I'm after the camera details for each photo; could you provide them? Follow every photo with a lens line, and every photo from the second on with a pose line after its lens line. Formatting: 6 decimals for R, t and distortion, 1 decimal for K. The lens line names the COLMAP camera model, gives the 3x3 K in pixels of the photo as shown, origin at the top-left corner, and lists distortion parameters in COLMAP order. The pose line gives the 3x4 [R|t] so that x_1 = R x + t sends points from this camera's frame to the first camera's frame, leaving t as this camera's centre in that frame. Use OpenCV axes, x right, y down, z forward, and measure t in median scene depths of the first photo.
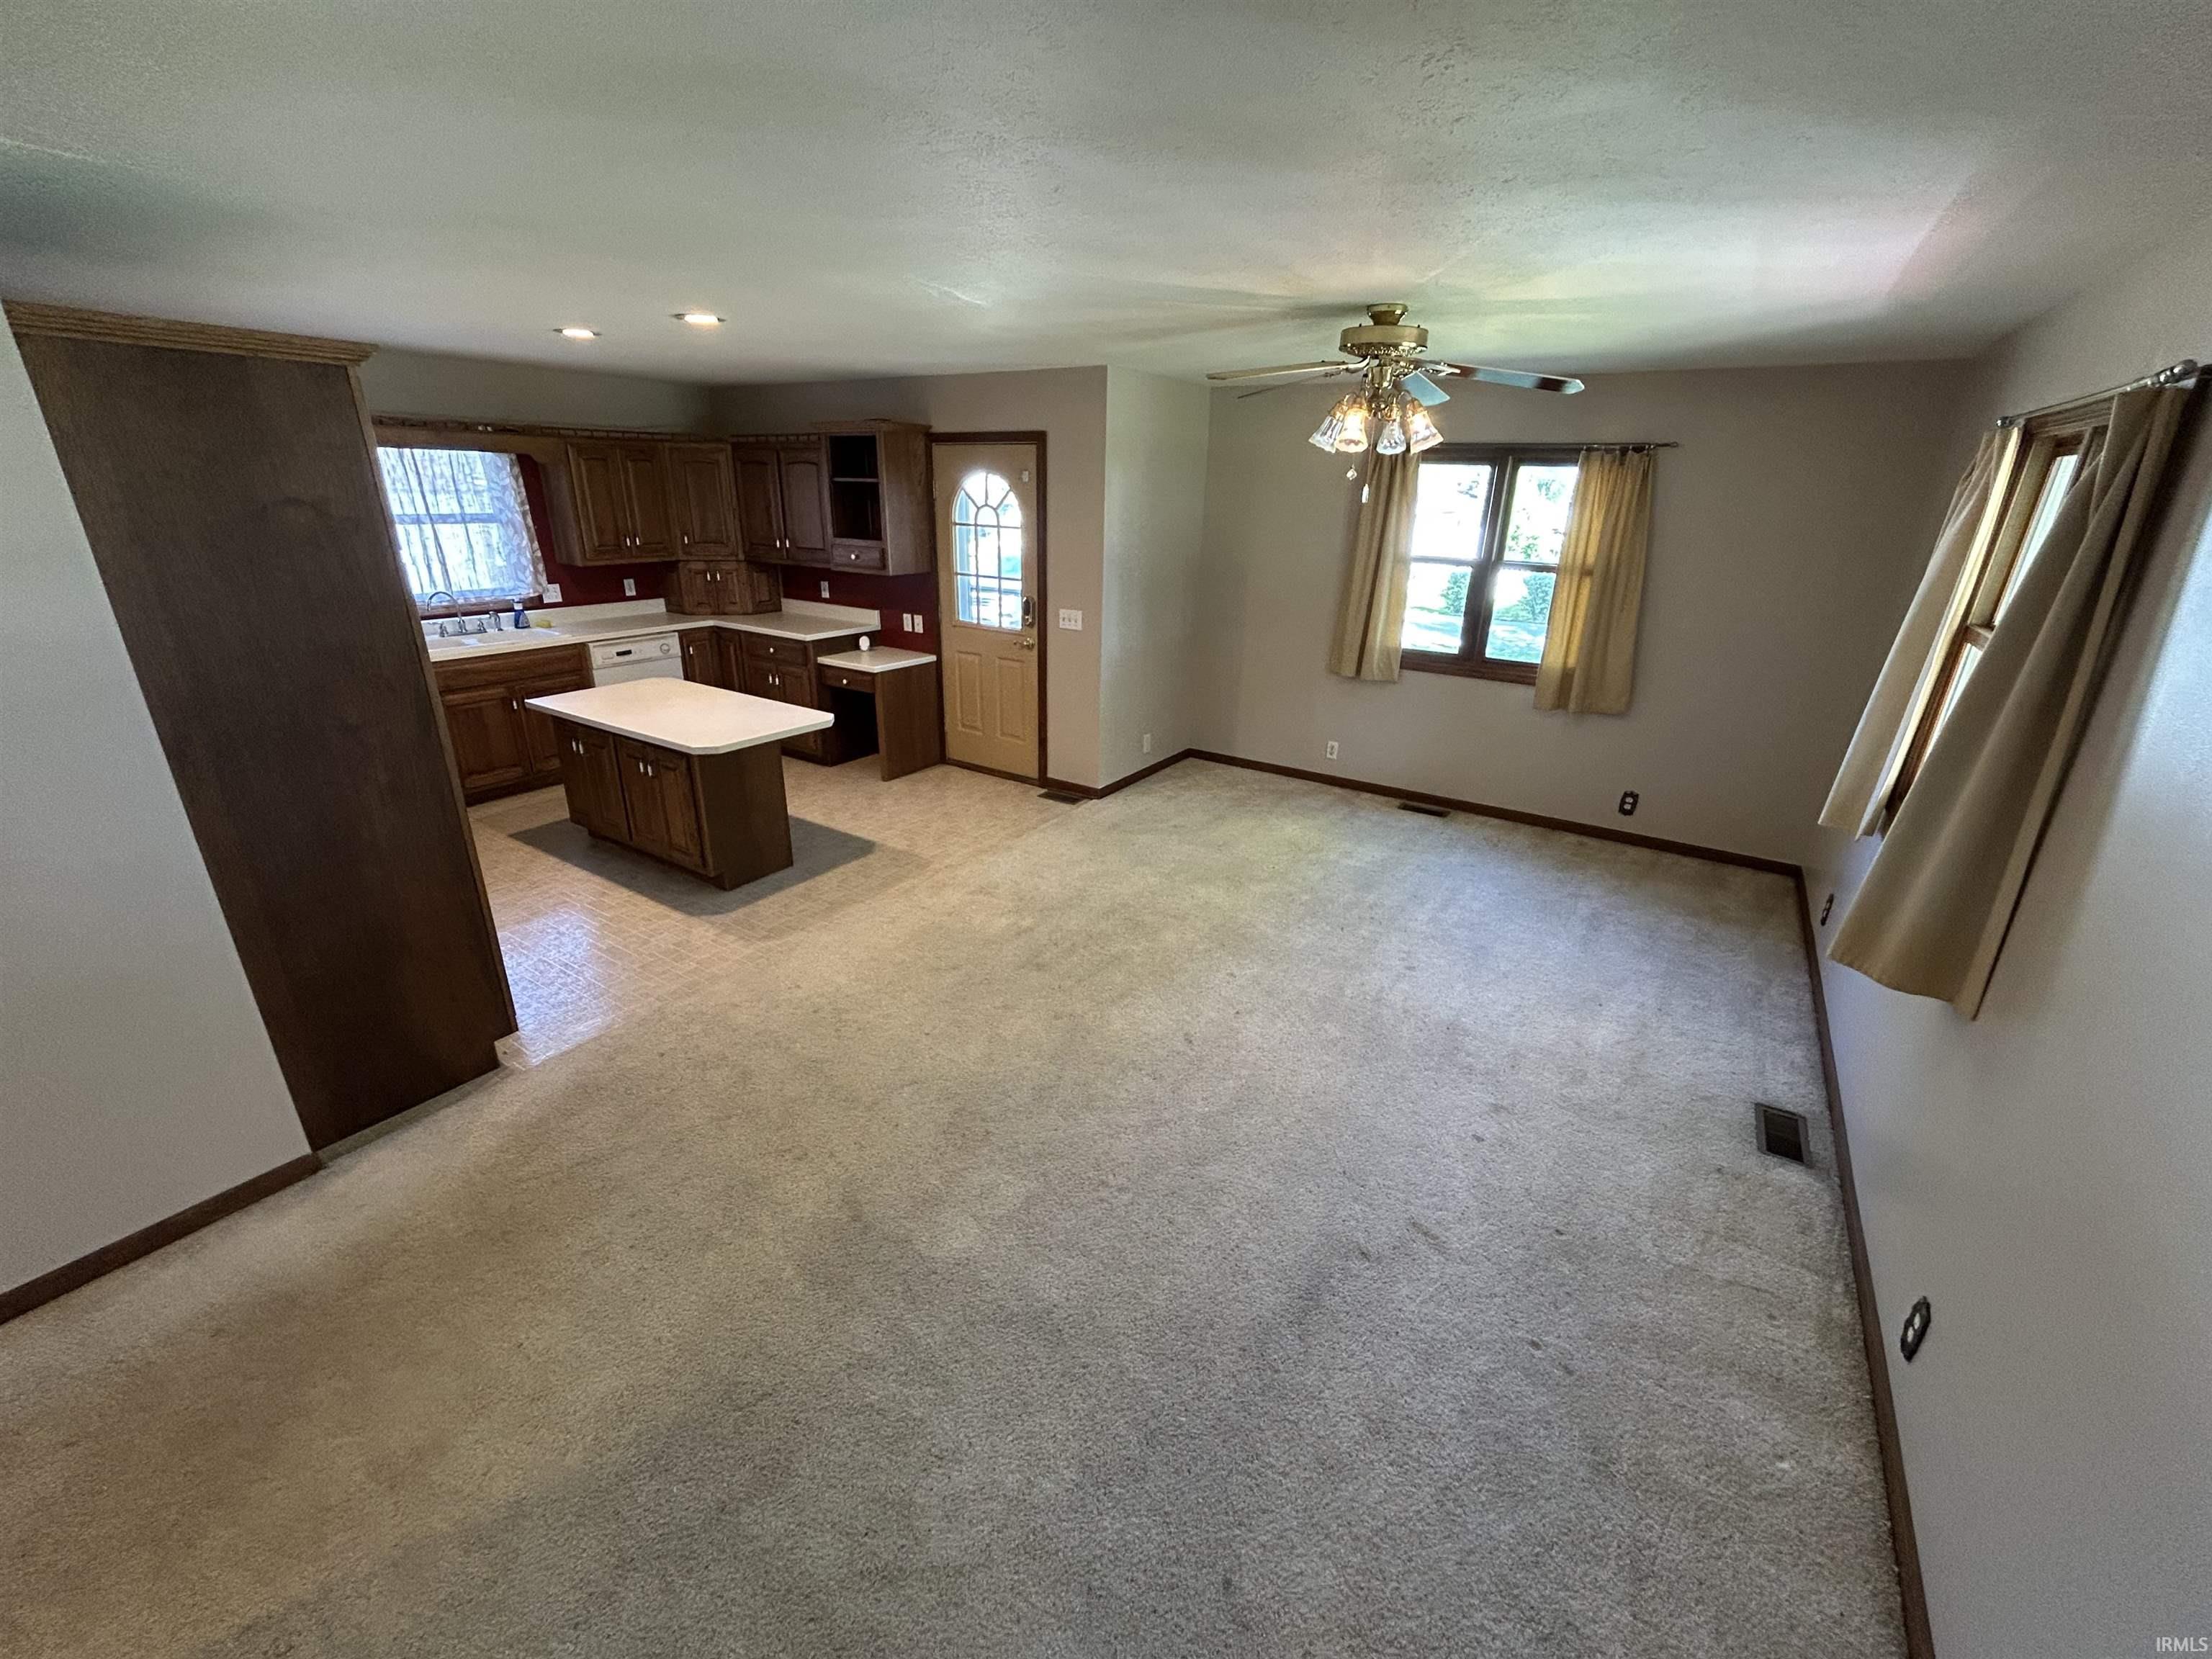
lens RADIAL K [[899.4, 0, 1102.4], [0, 899.4, 833.9], [0, 0, 1]] dist [-0.003793, 0.000500]
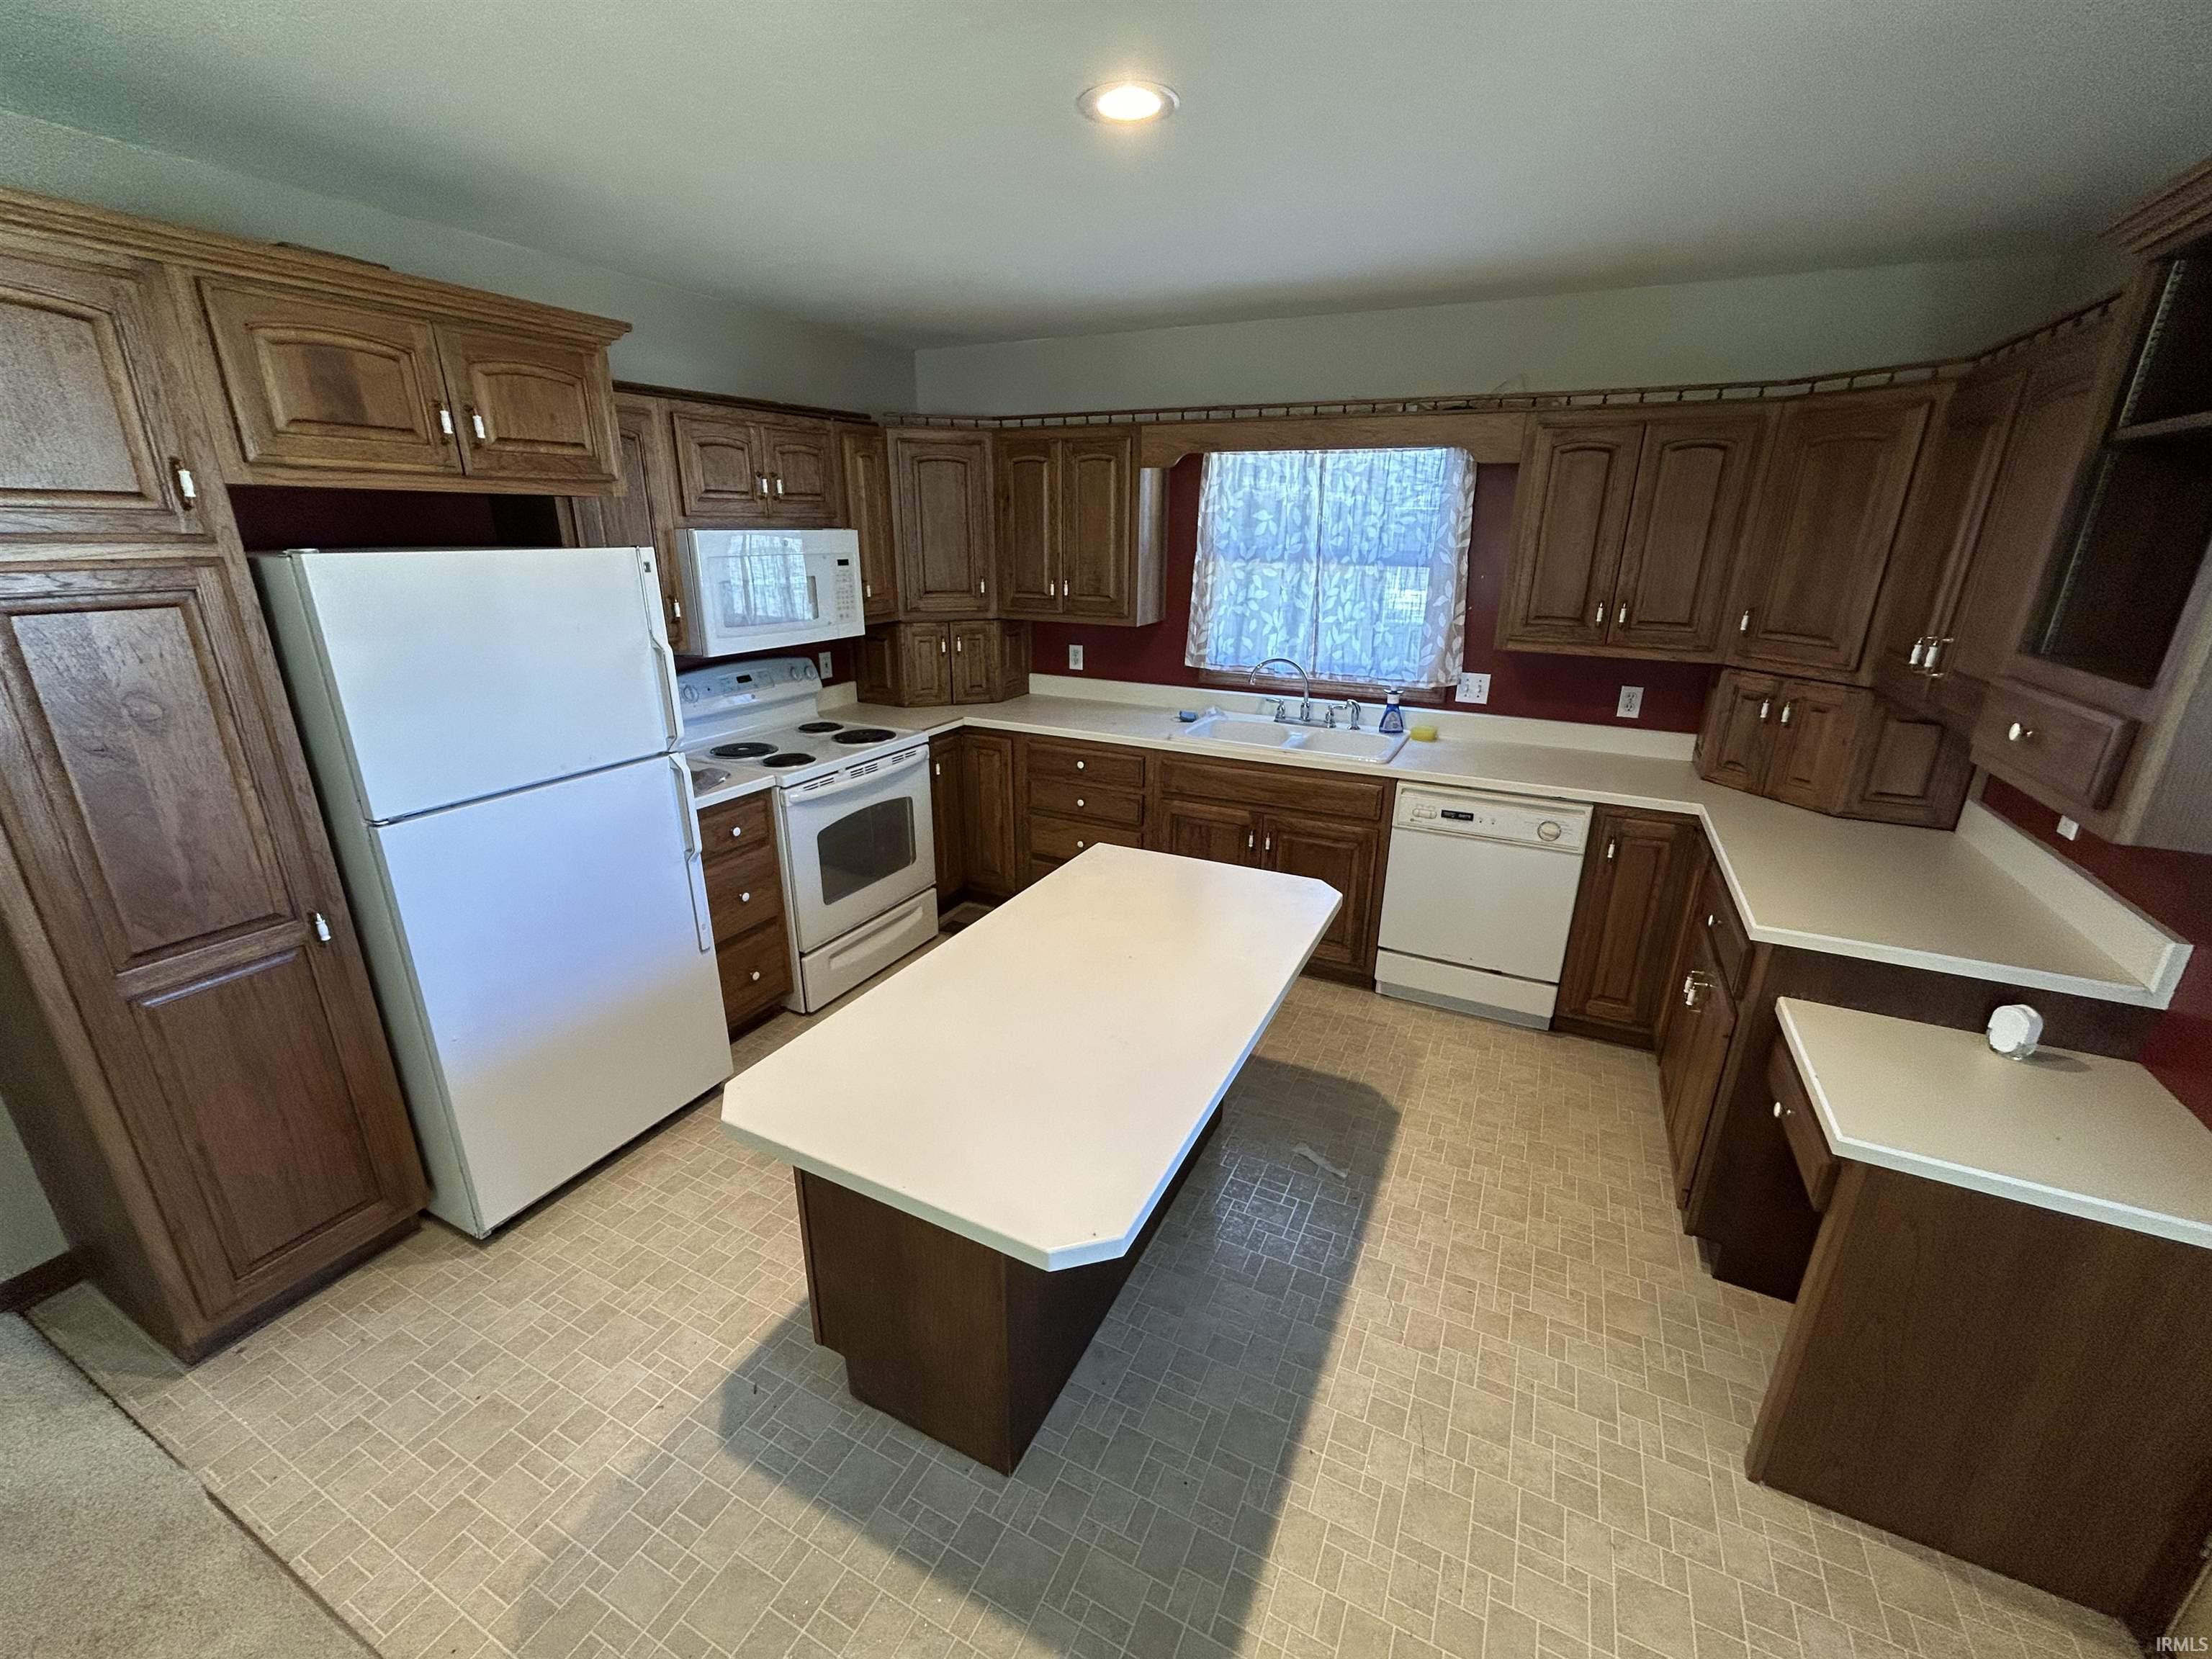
lens RADIAL K [[899.4, 0, 1107.7], [0, 899.4, 833.3], [0, 0, 1]] dist [-0.003793, 0.000500]
pose [[0.125582, 0.302893, -0.944714, -0.060363], [-0.369676, 0.897960, 0.238761, -0.246276], [0.920635, 0.319254, 0.224740, 0.711093]]
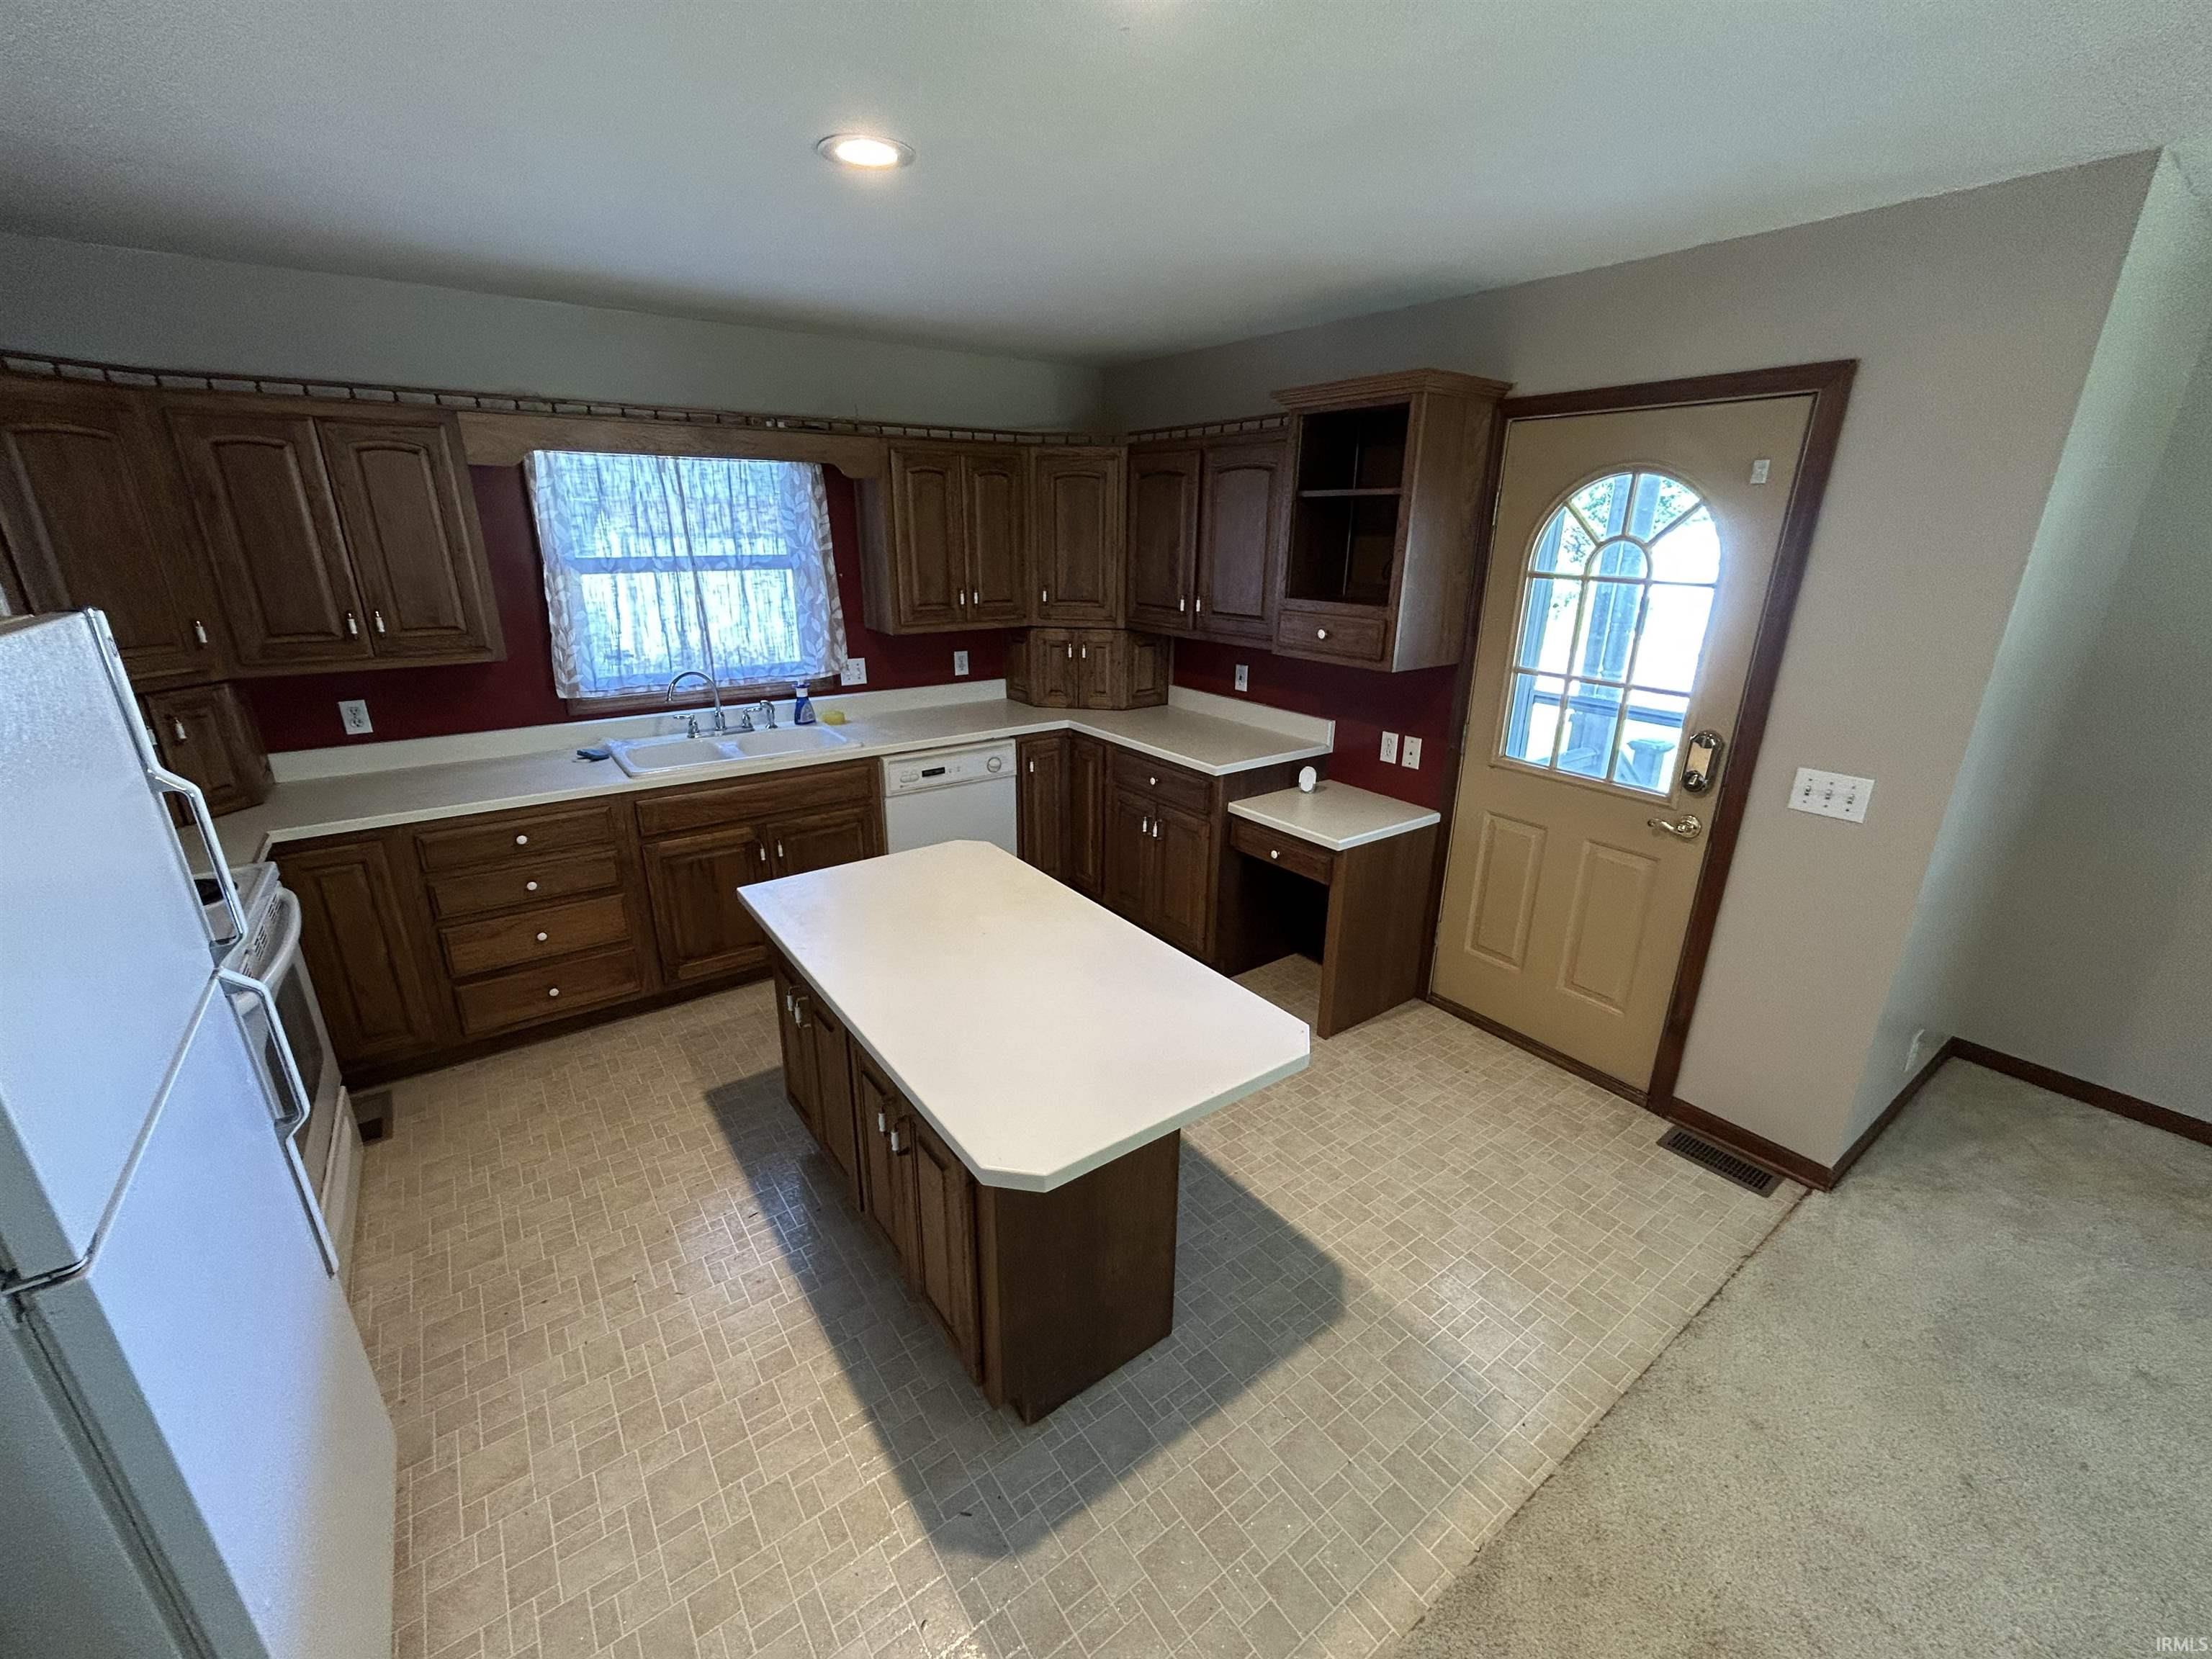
lens RADIAL K [[899.4, 0, 1106.8], [0, 899.4, 830.5], [0, 0, 1]] dist [-0.003793, 0.000500]
pose [[0.937143, 0.100525, -0.334152, -0.204621], [-0.117011, 0.992692, -0.029526, -0.158675], [0.328742, 0.066769, 0.942057, 0.452795]]
